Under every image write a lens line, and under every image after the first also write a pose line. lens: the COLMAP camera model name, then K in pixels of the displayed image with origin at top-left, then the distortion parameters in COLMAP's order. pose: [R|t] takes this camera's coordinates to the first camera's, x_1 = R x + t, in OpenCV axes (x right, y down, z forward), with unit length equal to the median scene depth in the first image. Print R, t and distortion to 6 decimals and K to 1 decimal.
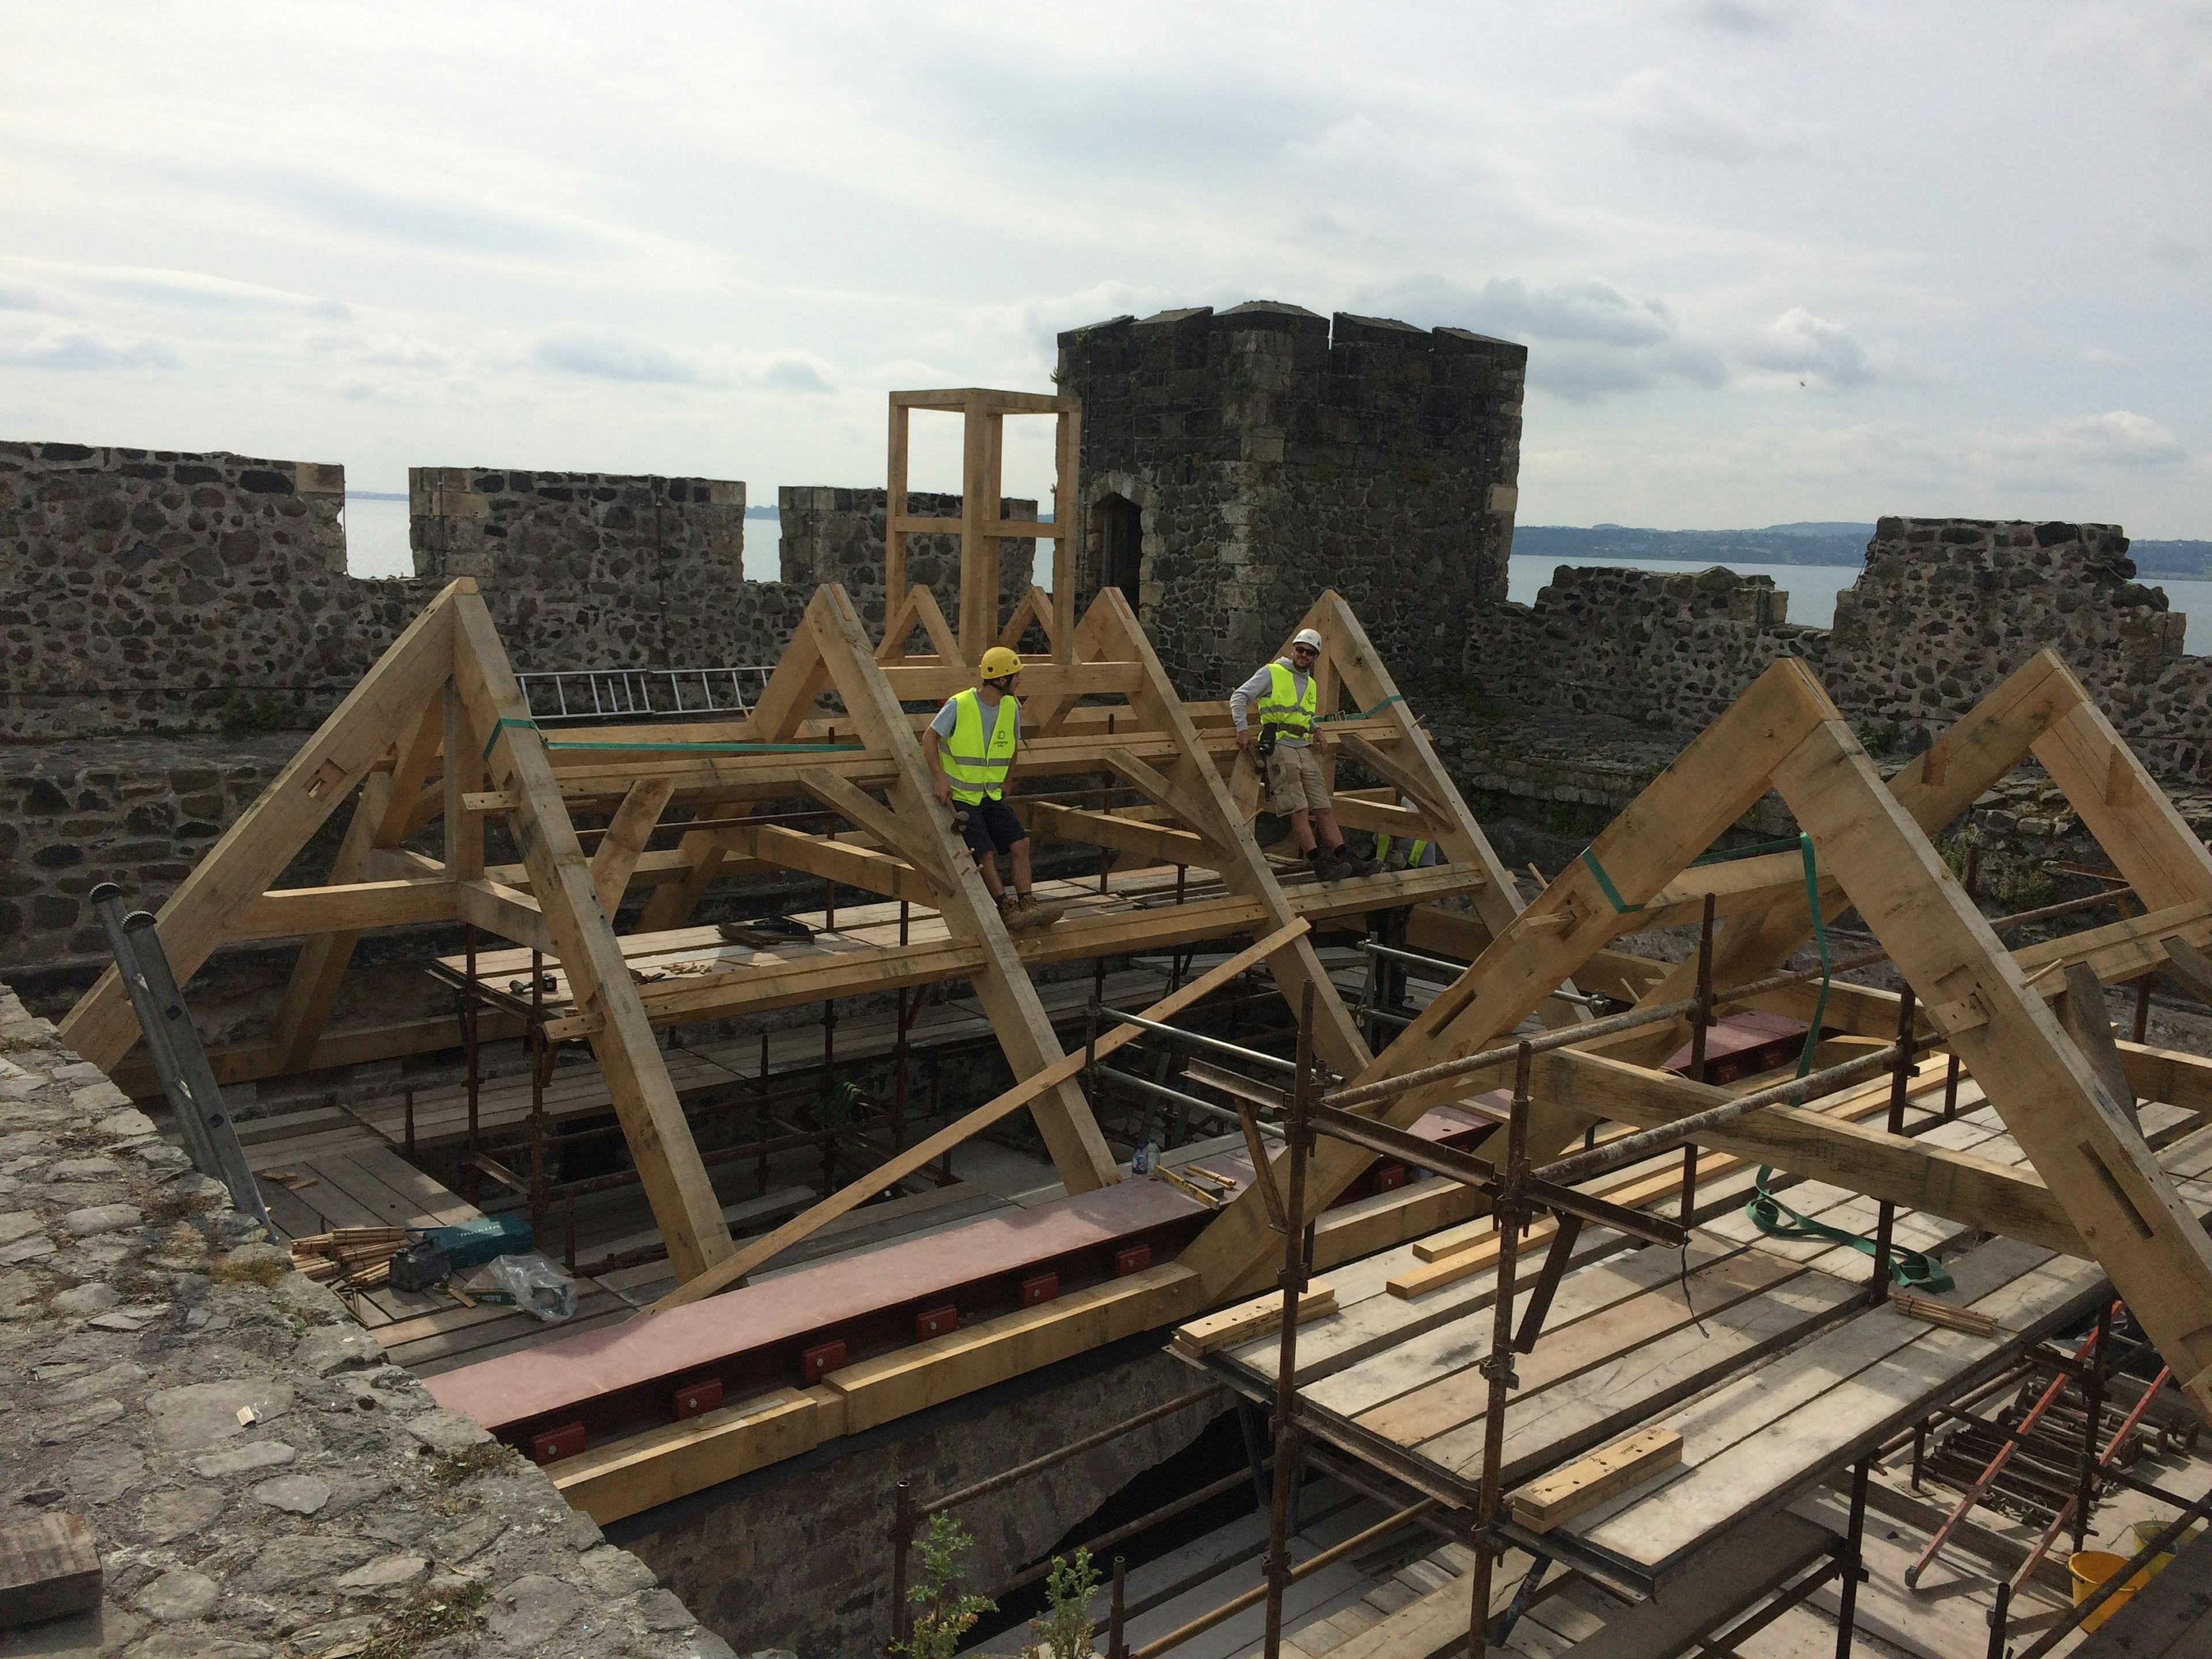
lens RADIAL K [[1889.3, 0, 1102.9], [0, 1889.3, 829.8], [0, 0, 1]] dist [0.087830, -0.116075]
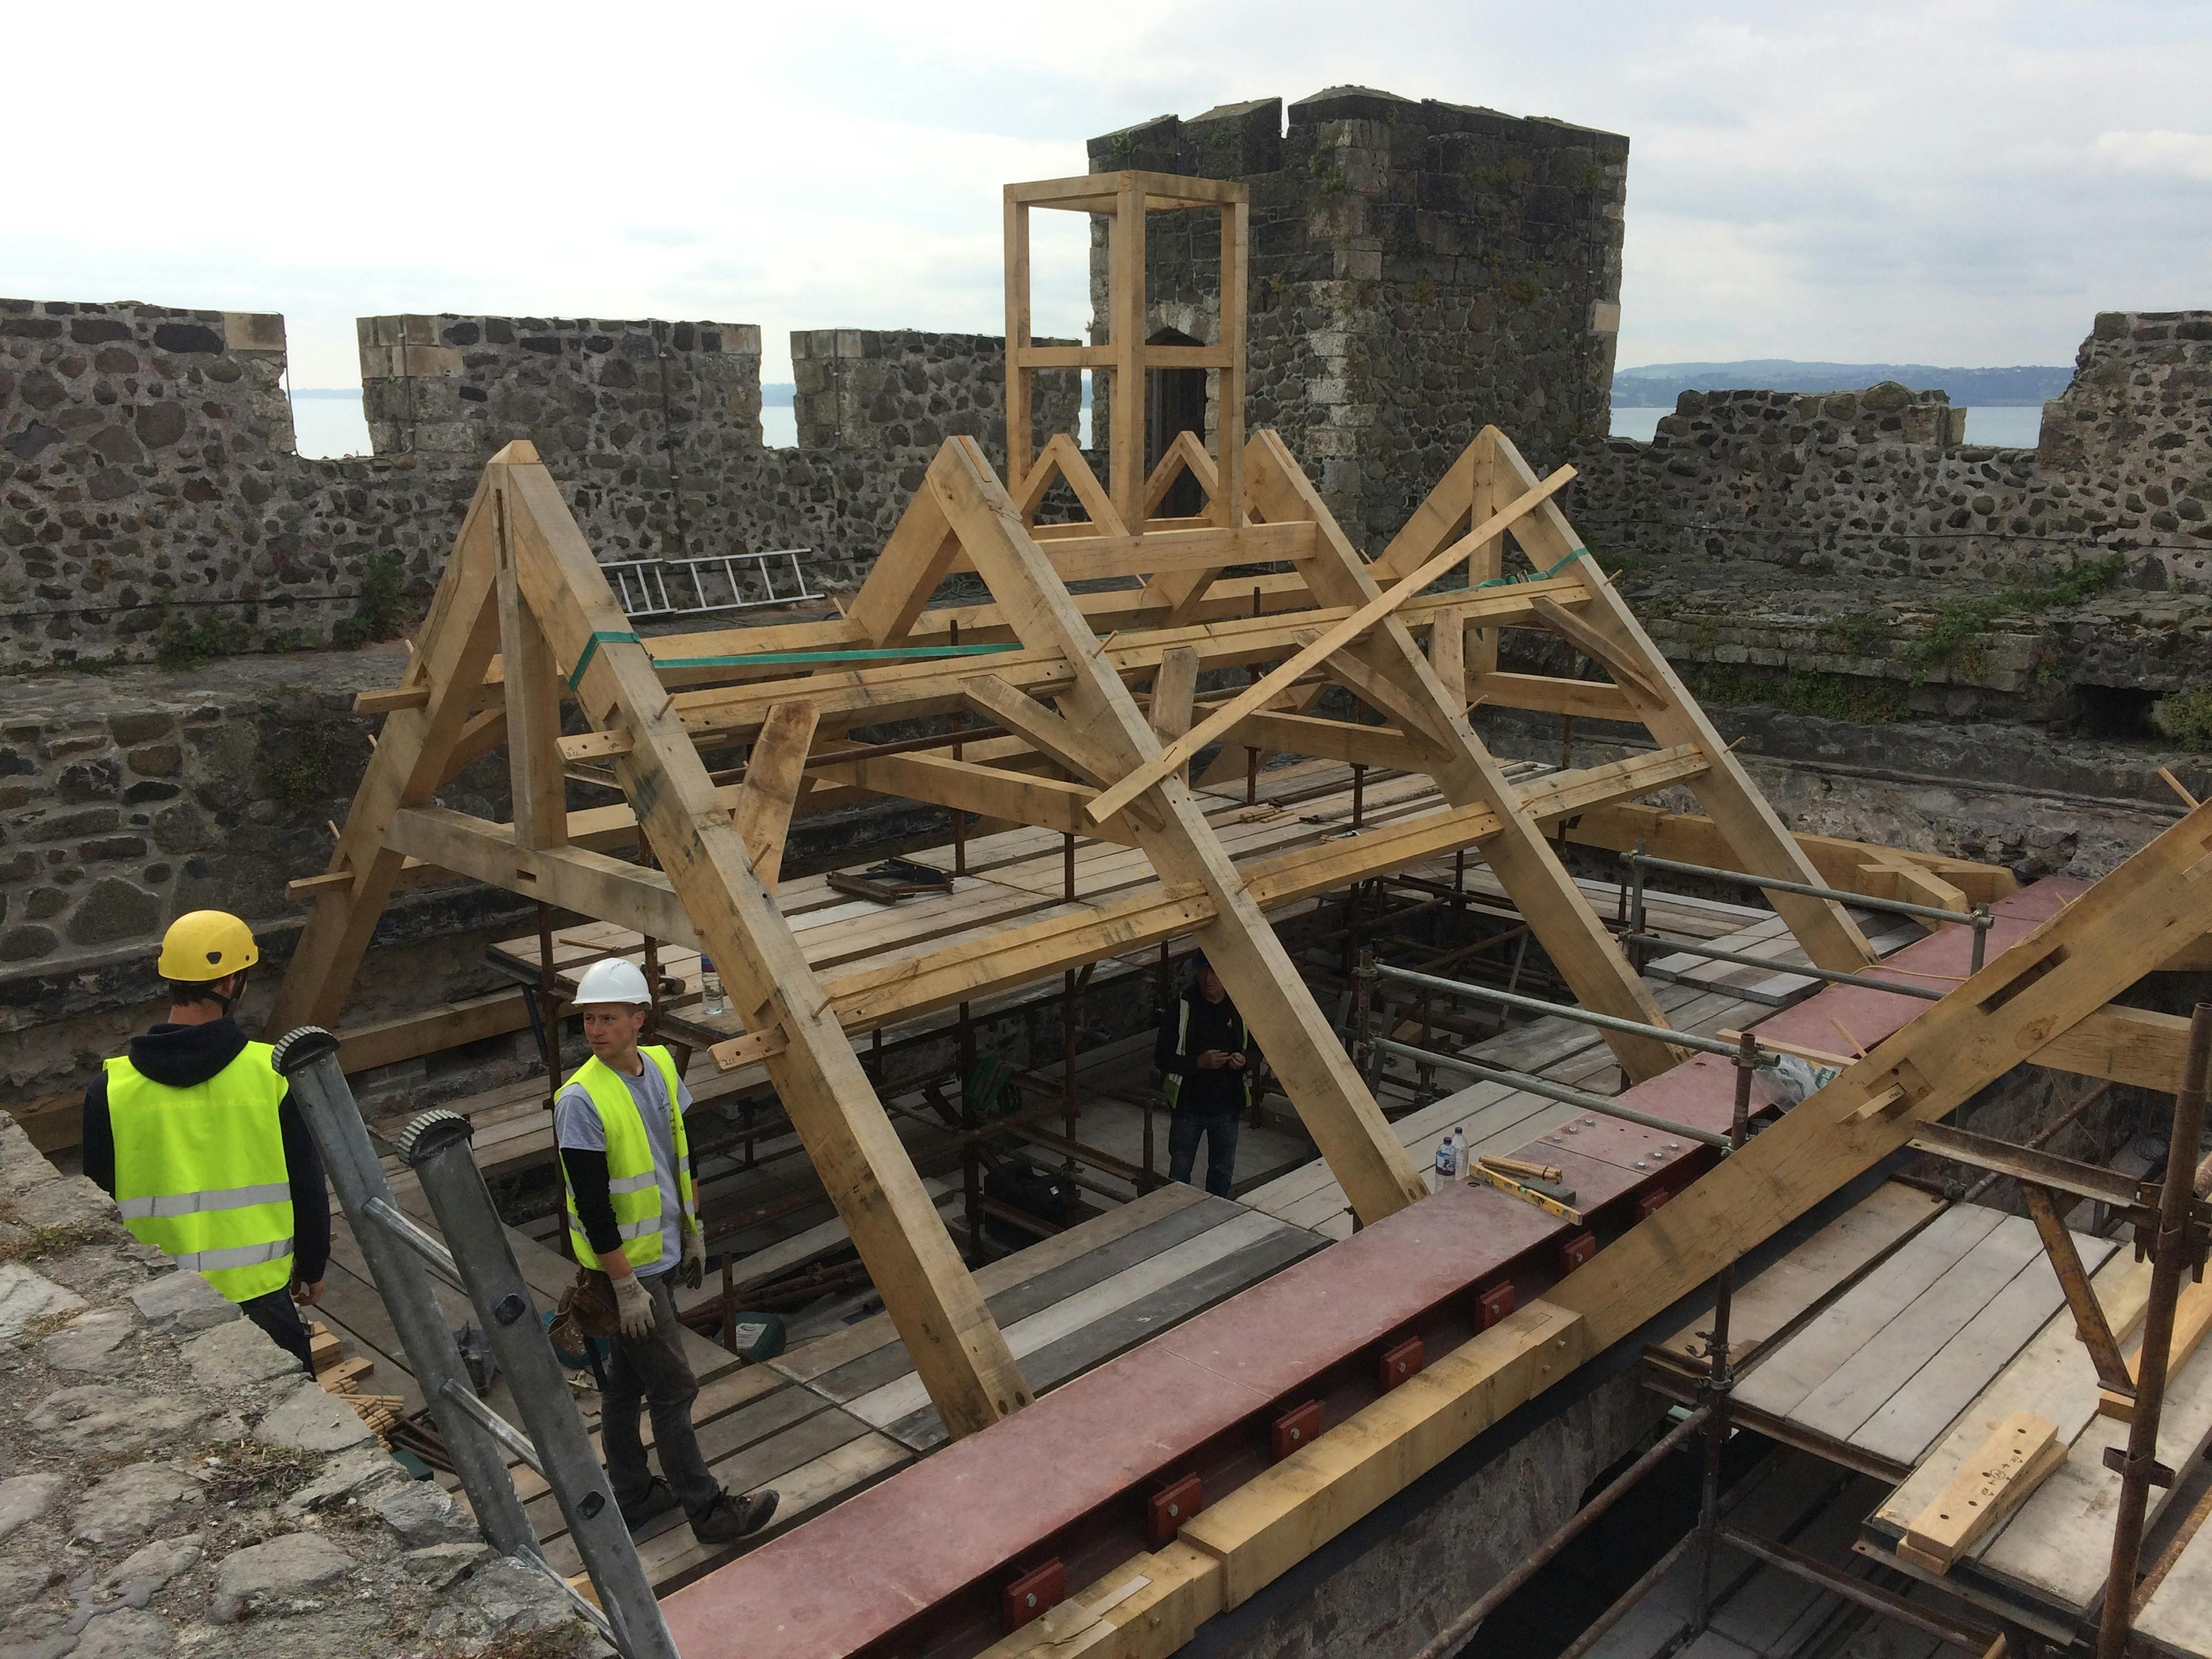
lens RADIAL K [[1889.3, 0, 1104.0], [0, 1889.3, 832.5], [0, 0, 1]] dist [0.087830, -0.116075]
pose [[0.996541, -0.055009, 0.062290, -0.113868], [0.050622, 0.996266, 0.069944, -0.015015], [-0.065905, -0.066549, 0.995604, 0.166740]]
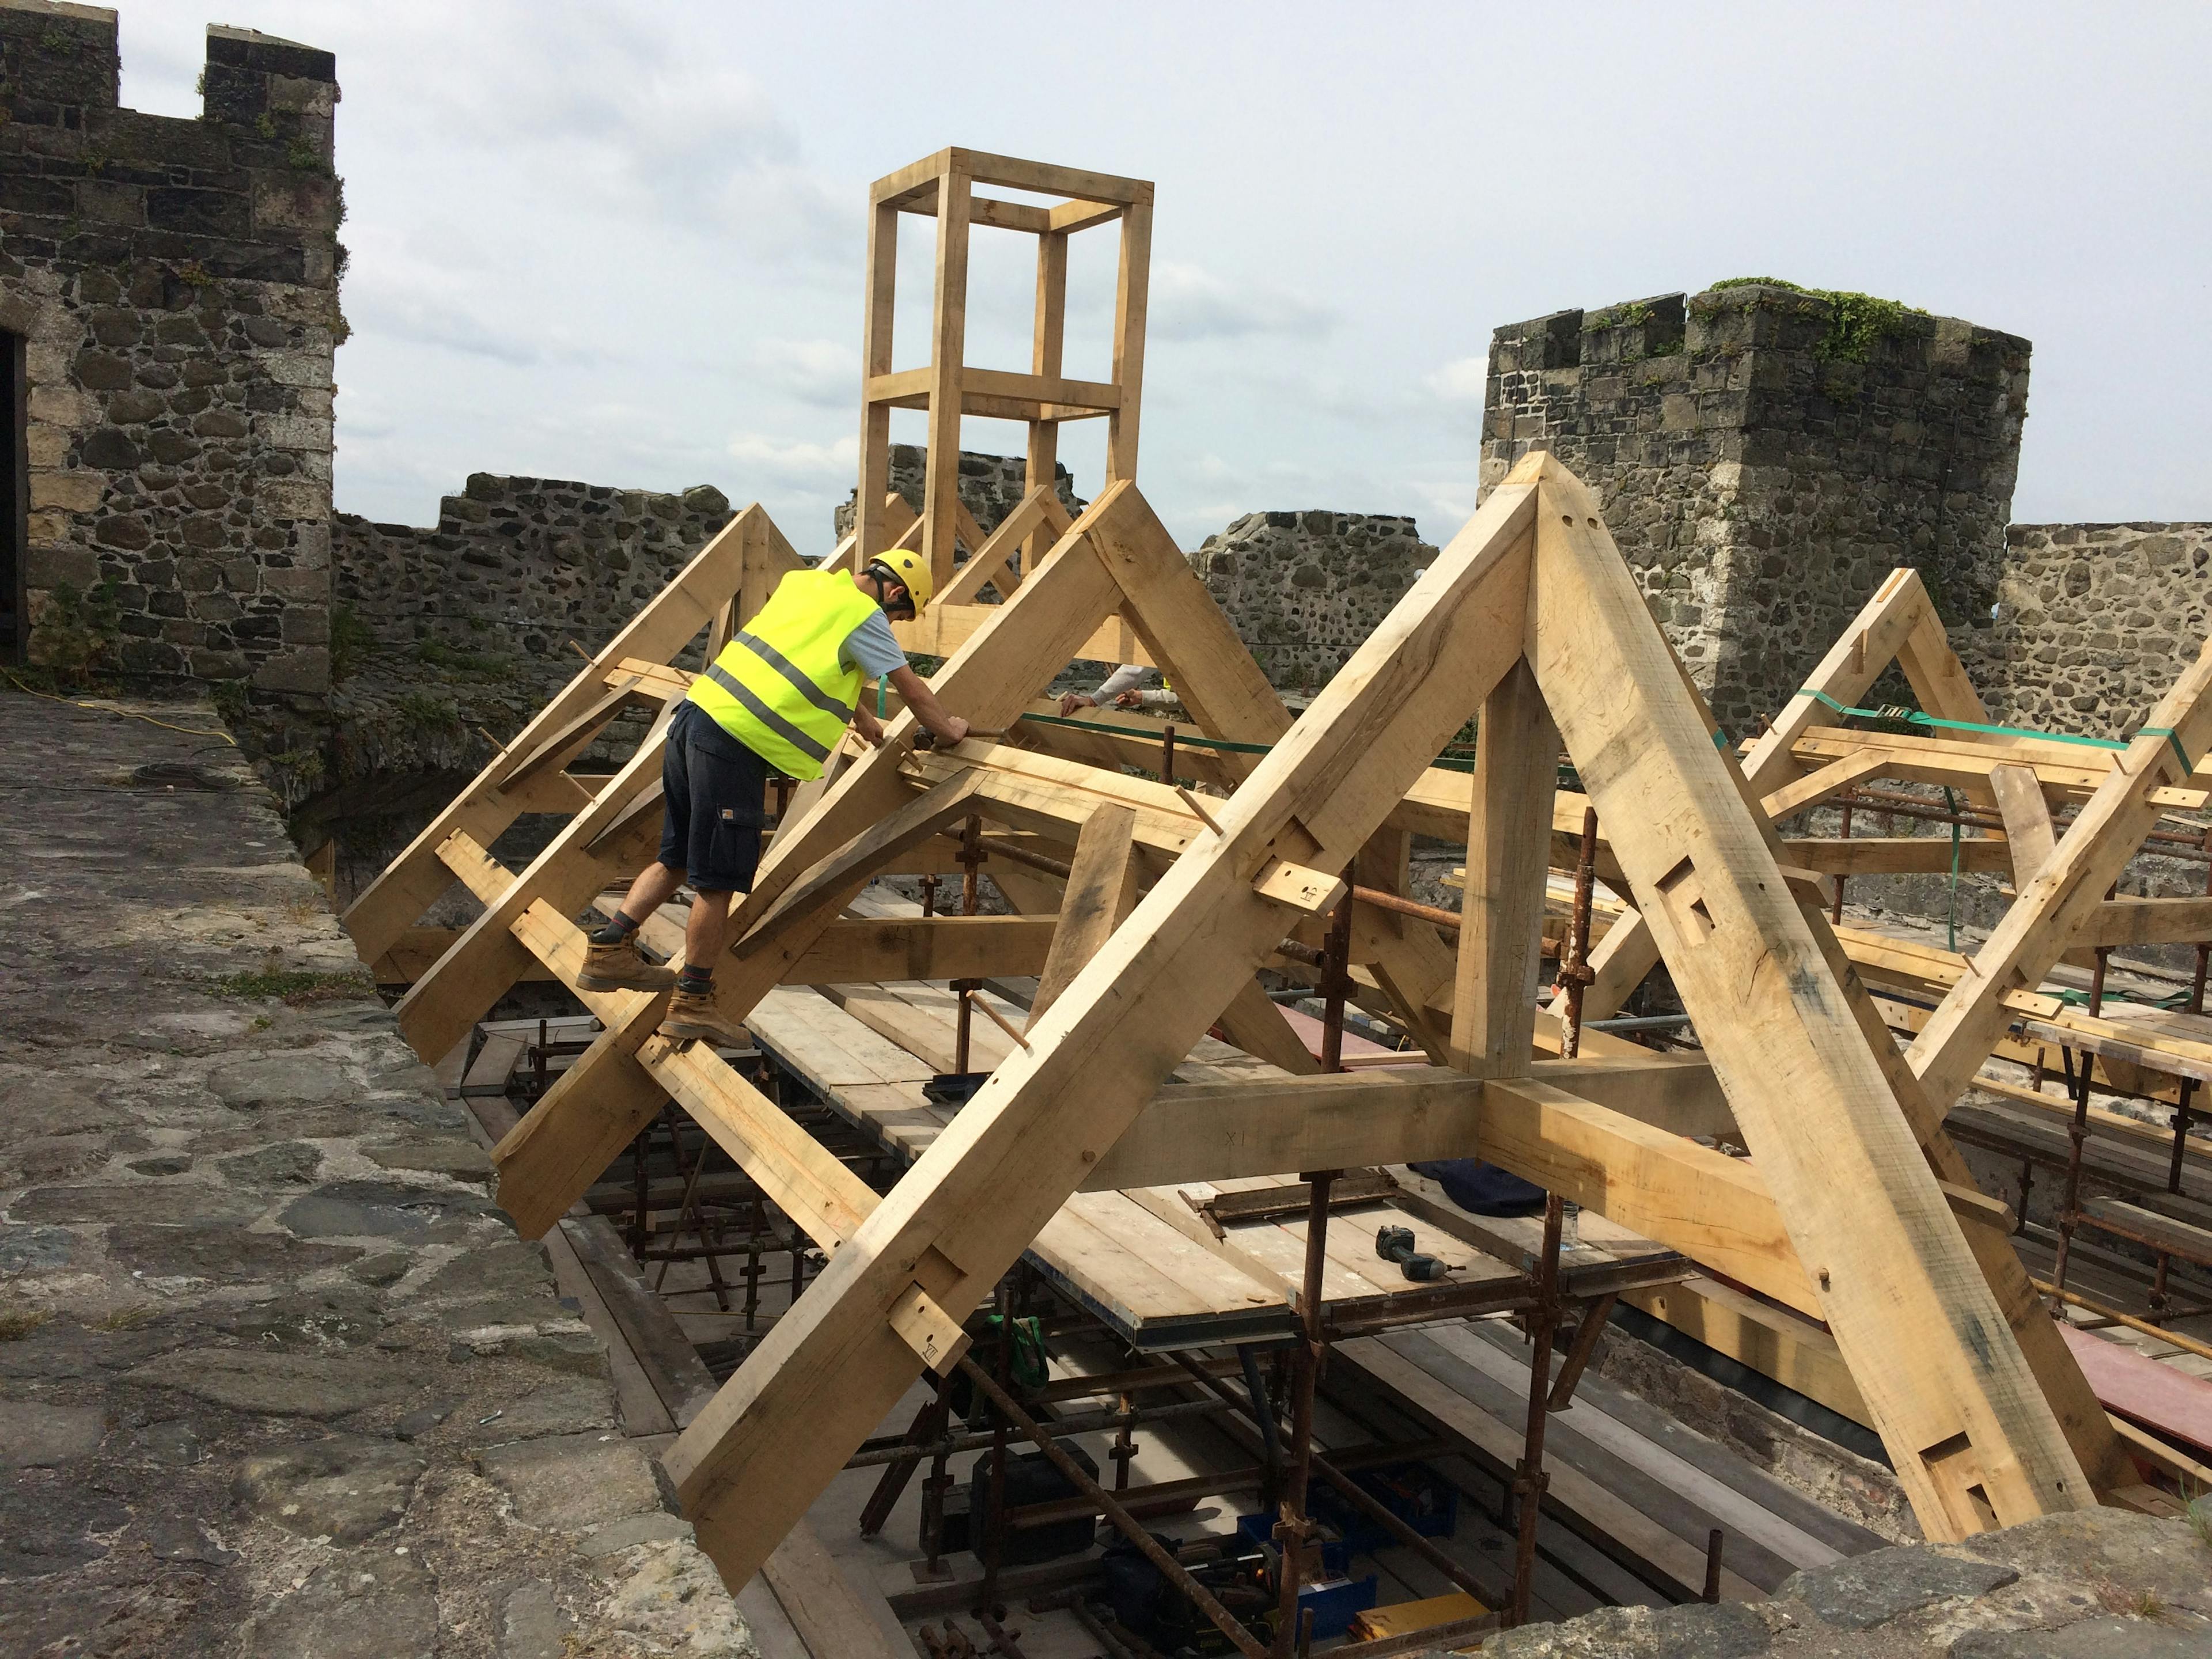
lens RADIAL K [[1889.3, 0, 1100.1], [0, 1889.3, 833.6], [0, 0, 1]] dist [0.087830, -0.116075]
pose [[0.270473, -0.140935, 0.952356, -0.579893], [0.101448, 0.987892, 0.117382, -0.072959], [-0.957367, 0.064866, 0.281496, 0.679015]]
